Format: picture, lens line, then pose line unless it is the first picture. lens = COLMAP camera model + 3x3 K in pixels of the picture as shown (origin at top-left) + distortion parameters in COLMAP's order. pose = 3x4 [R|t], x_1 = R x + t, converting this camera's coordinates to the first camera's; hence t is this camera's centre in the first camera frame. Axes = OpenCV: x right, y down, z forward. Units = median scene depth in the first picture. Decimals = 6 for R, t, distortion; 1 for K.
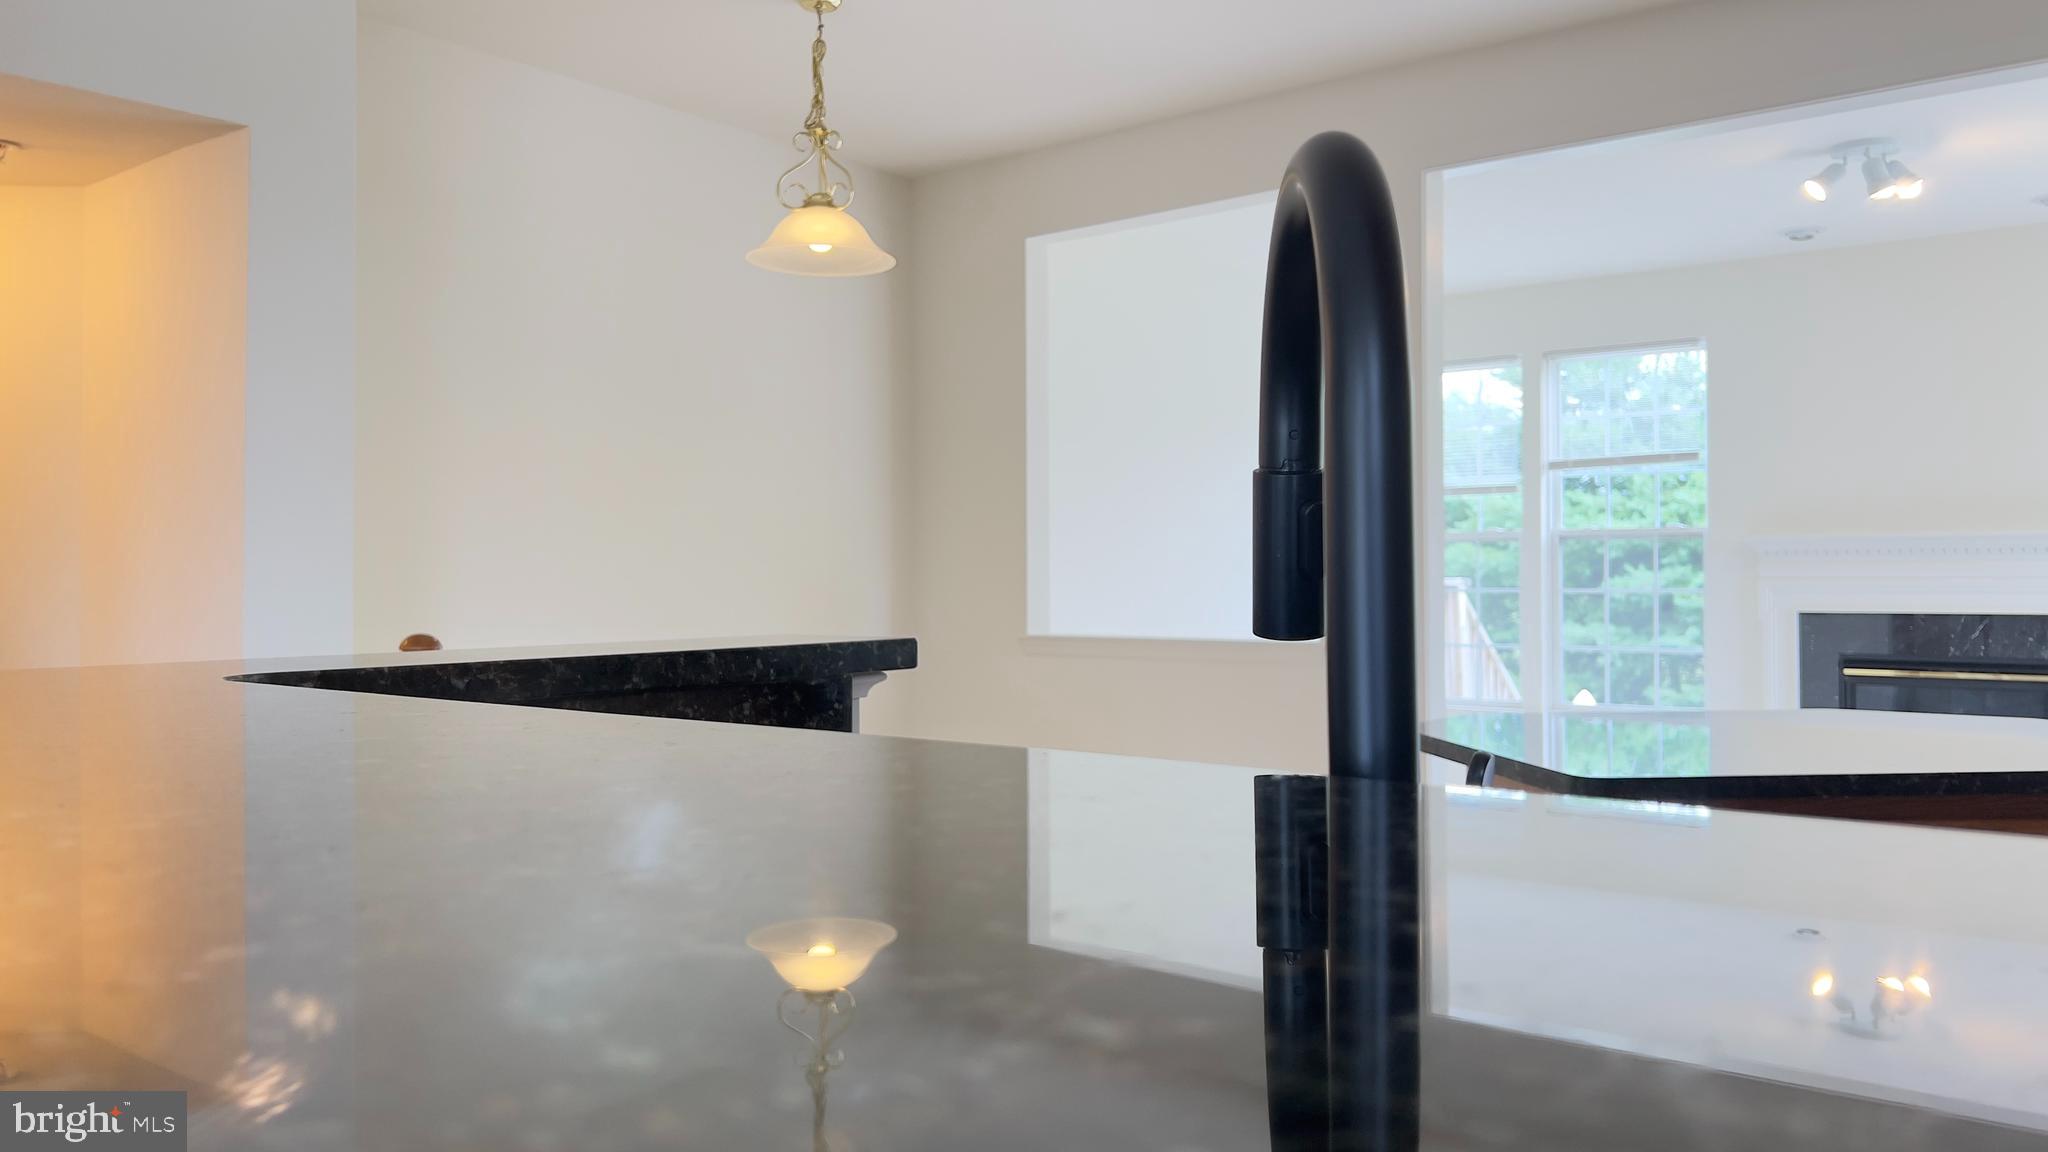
lens RADIAL K [[1540.9, 0, 1024.0], [0, 1540.9, 576.0], [0, 0, 1]] dist [0.012612, 0.000076]
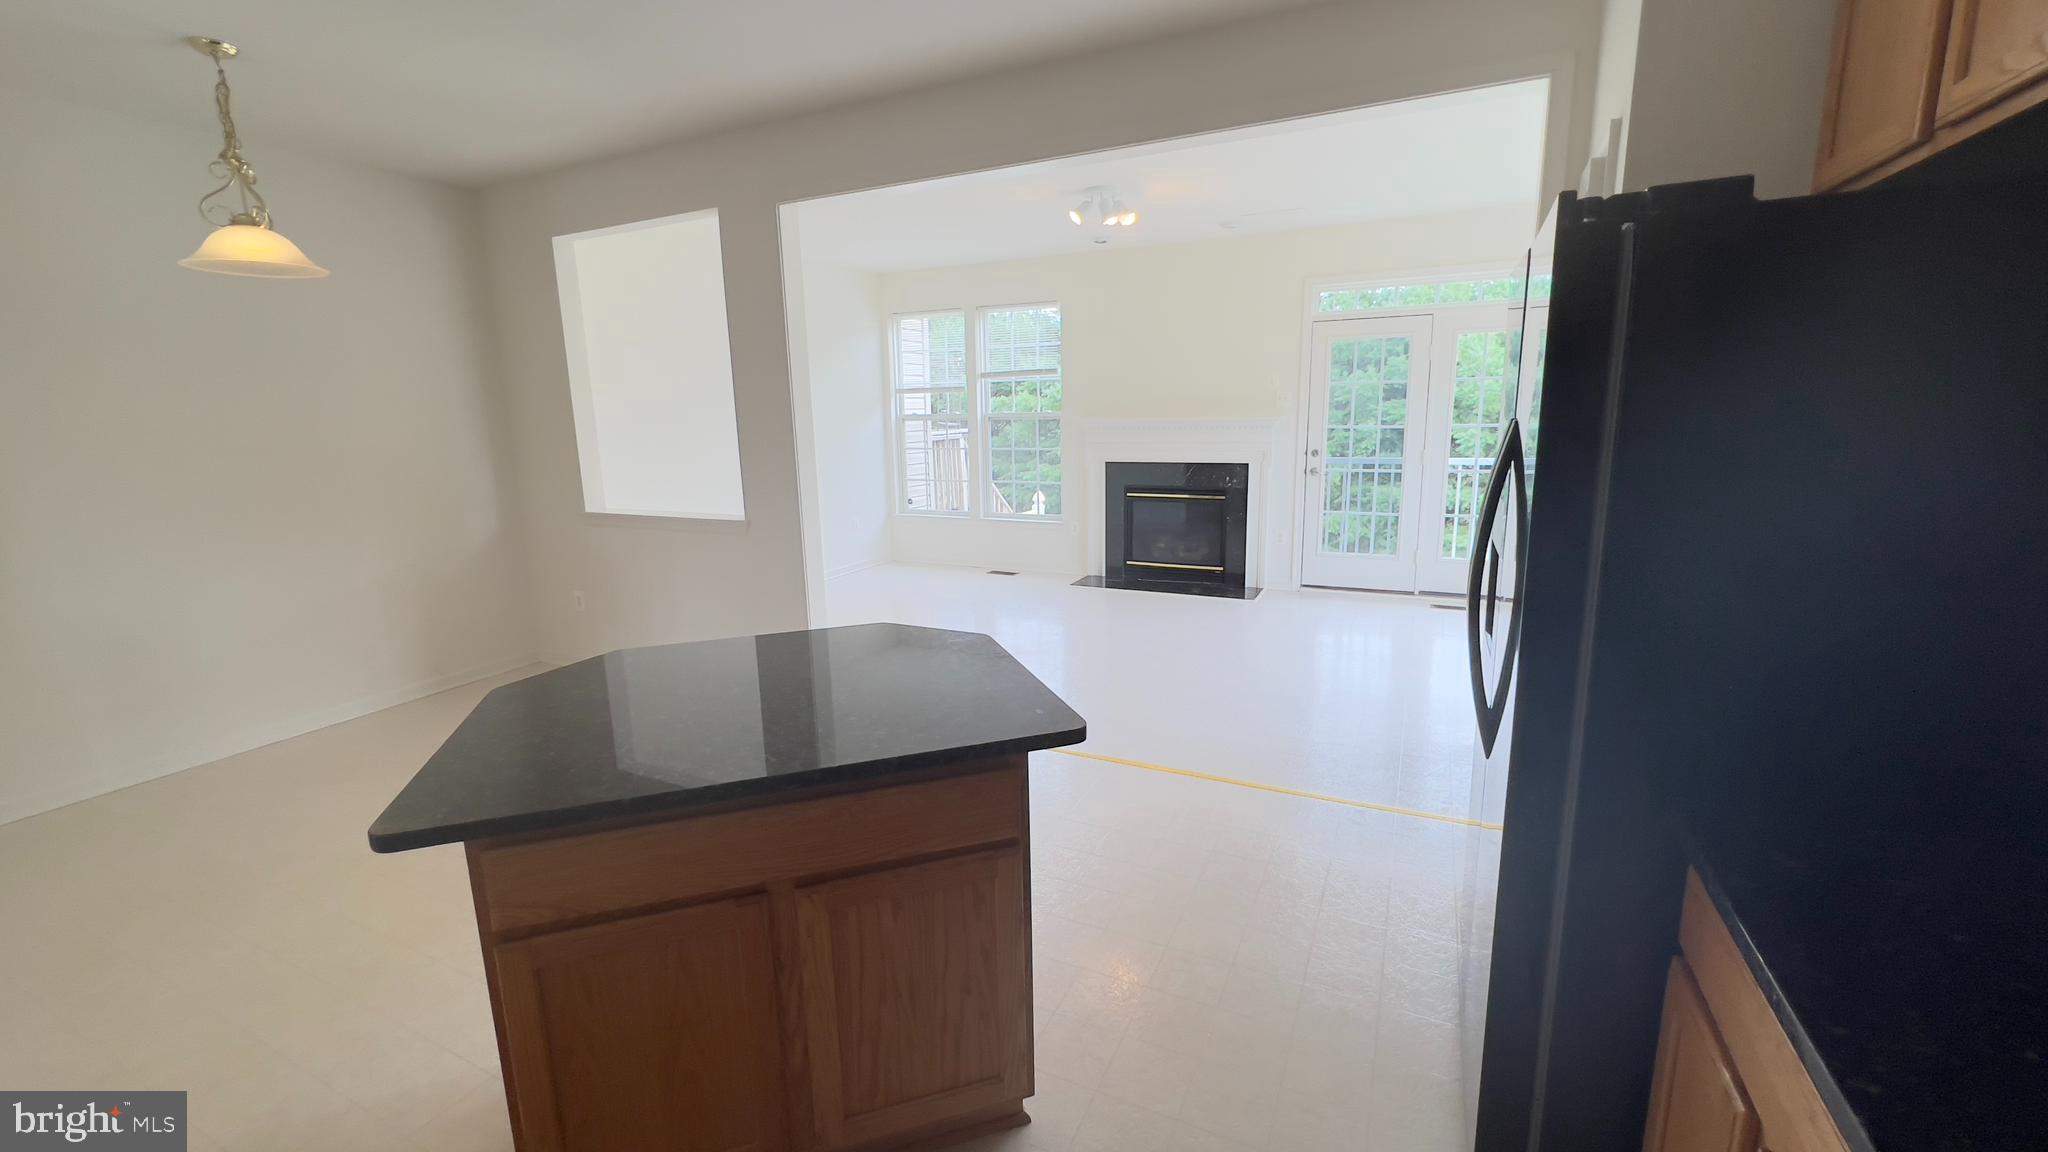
lens RADIAL K [[812.2, 0, 1025.0], [0, 812.2, 562.8], [0, 0, 1]] dist [-0.002747, -0.000279]
pose [[0.975971, -0.062591, 0.208717, 0.198195], [0.020165, 0.979690, 0.199503, -0.049171], [-0.216965, -0.190500, 0.957411, 0.092750]]
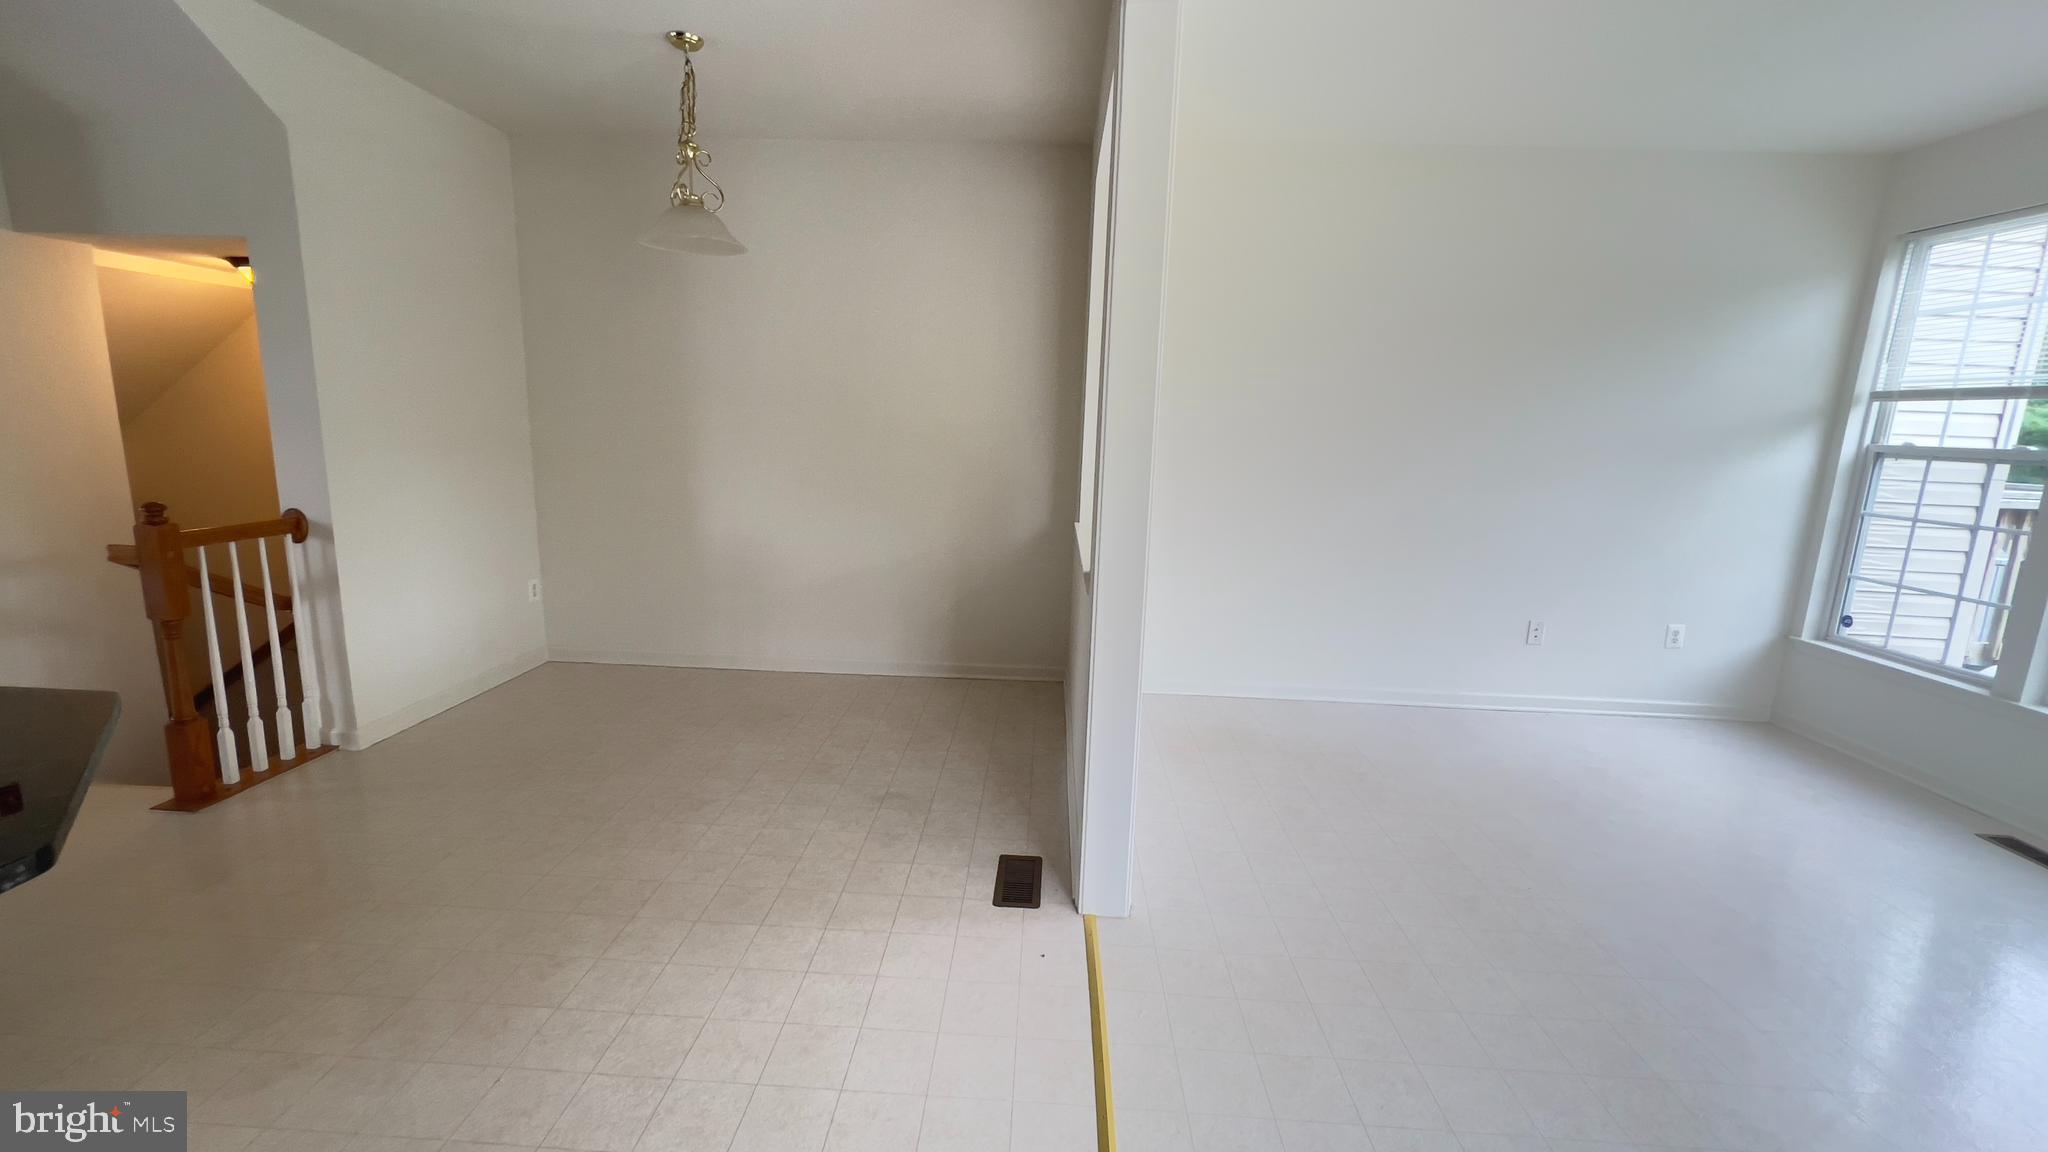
lens RADIAL K [[834.4, 0, 1014.3], [0, 834.4, 565.5], [0, 0, 1]] dist [-0.000623, -0.000229]
pose [[0.588202, 0.165366, -0.791627, 0.379703], [-0.025674, 0.982196, 0.186098, -0.039802], [0.808307, -0.089139, 0.581975, 0.414812]]
